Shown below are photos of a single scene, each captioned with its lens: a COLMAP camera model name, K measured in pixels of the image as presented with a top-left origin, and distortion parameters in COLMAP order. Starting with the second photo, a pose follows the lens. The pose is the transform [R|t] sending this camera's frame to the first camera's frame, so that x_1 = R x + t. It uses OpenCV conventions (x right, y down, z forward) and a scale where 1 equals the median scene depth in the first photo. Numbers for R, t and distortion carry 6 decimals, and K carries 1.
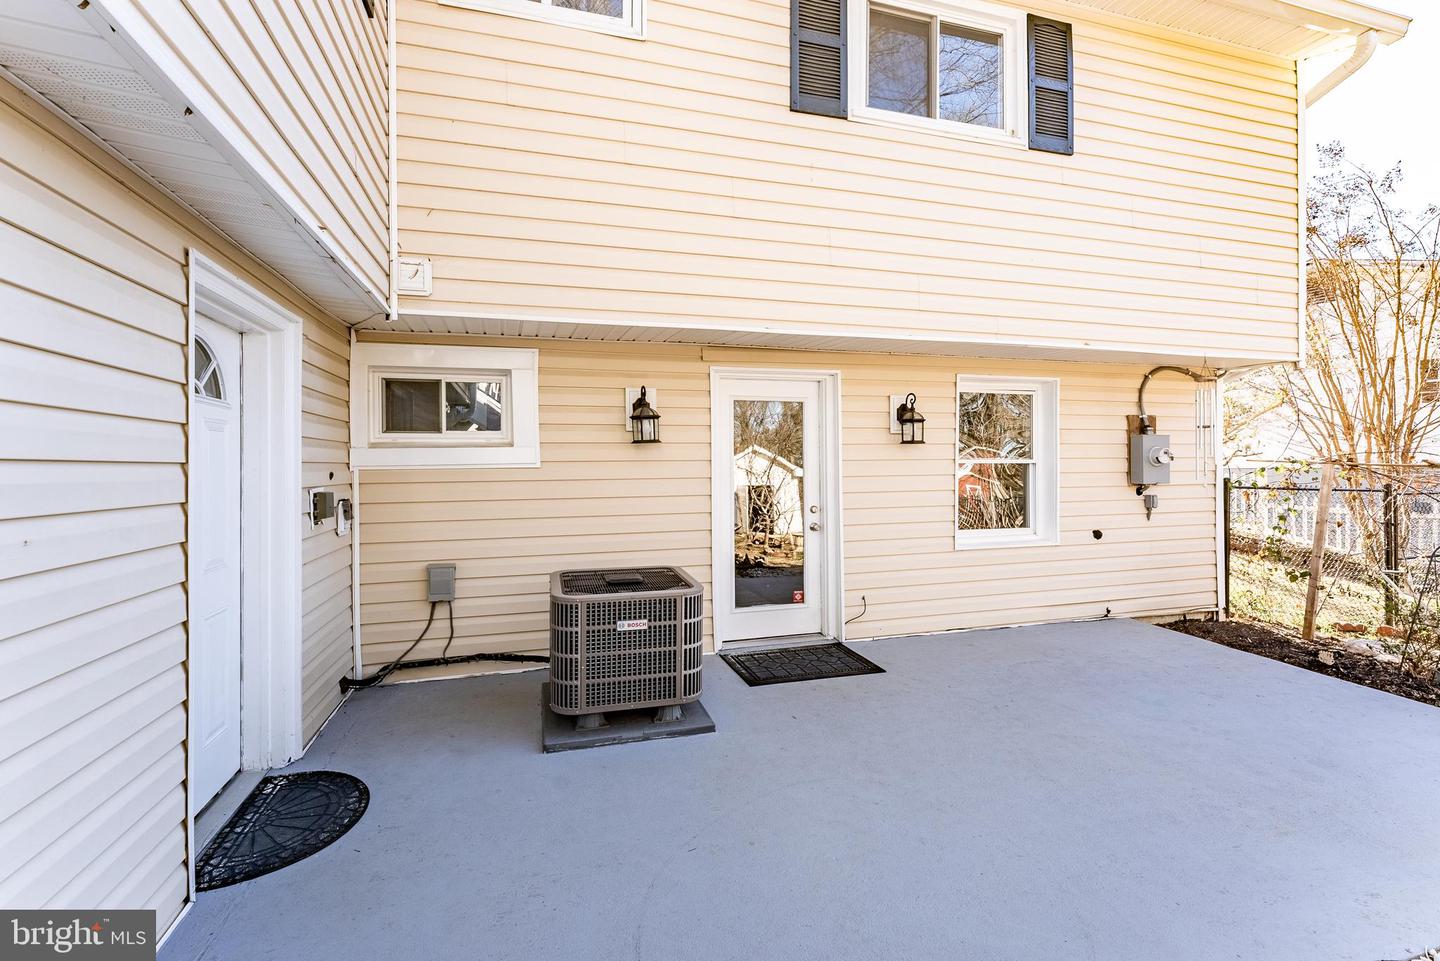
lens RADIAL K [[596.8, 0, 719.1], [0, 596.8, 465.6], [0, 0, 1]] dist [0.000890, 0.000032]
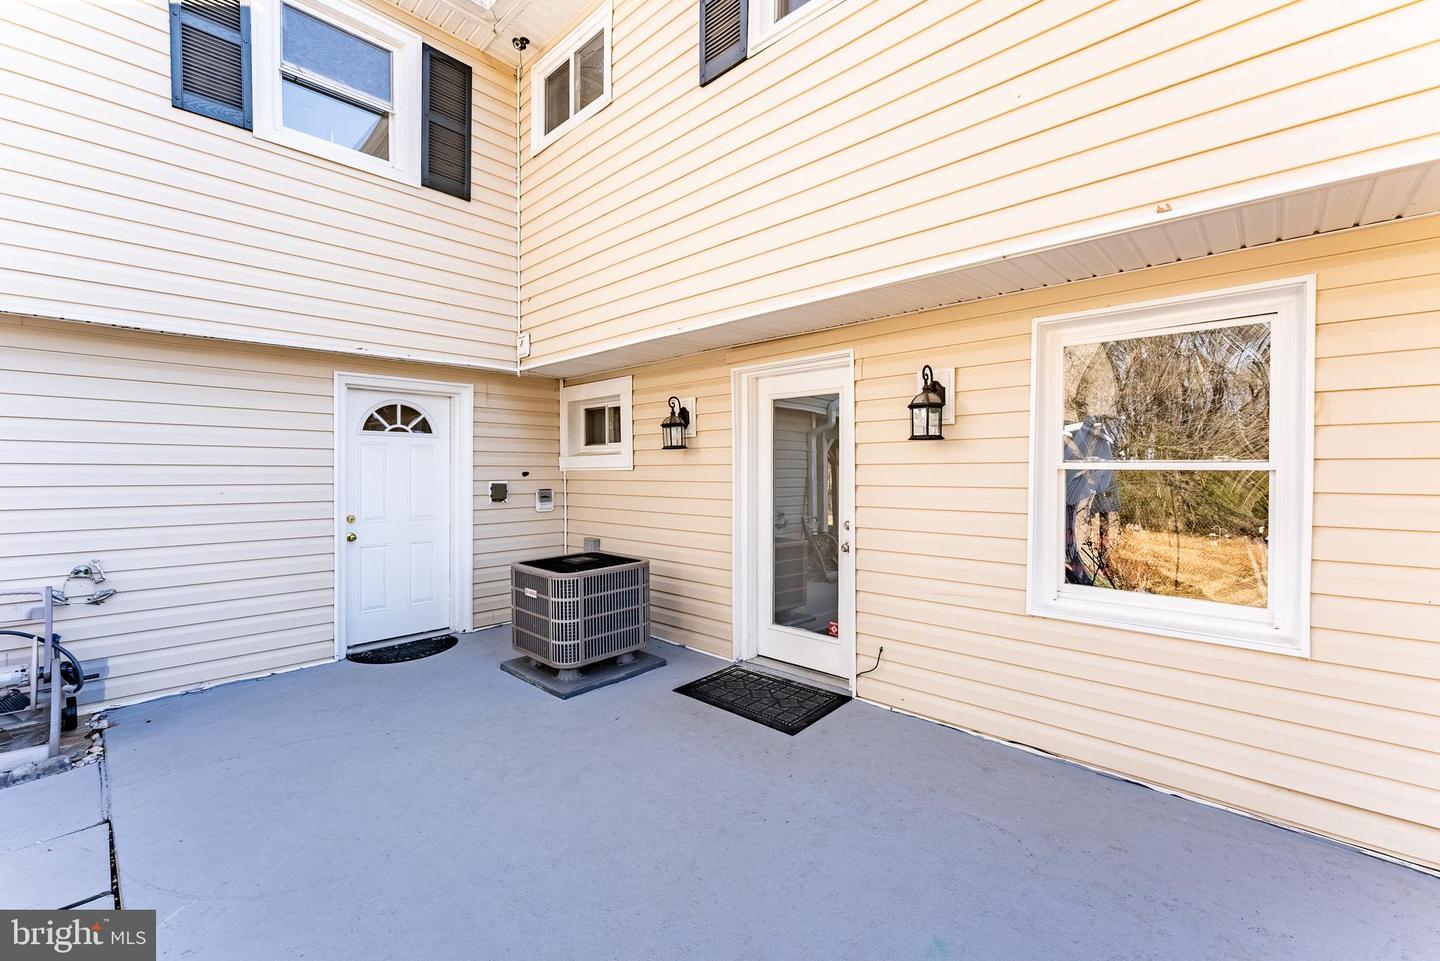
lens RADIAL K [[596.8, 0, 711.4], [0, 596.8, 473.1], [0, 0, 1]] dist [0.000890, 0.000032]
pose [[0.529439, 0.012352, -0.848258, 0.837863], [-0.005056, 0.999922, 0.011404, -0.005518], [0.848333, -0.001749, 0.529460, 0.472519]]
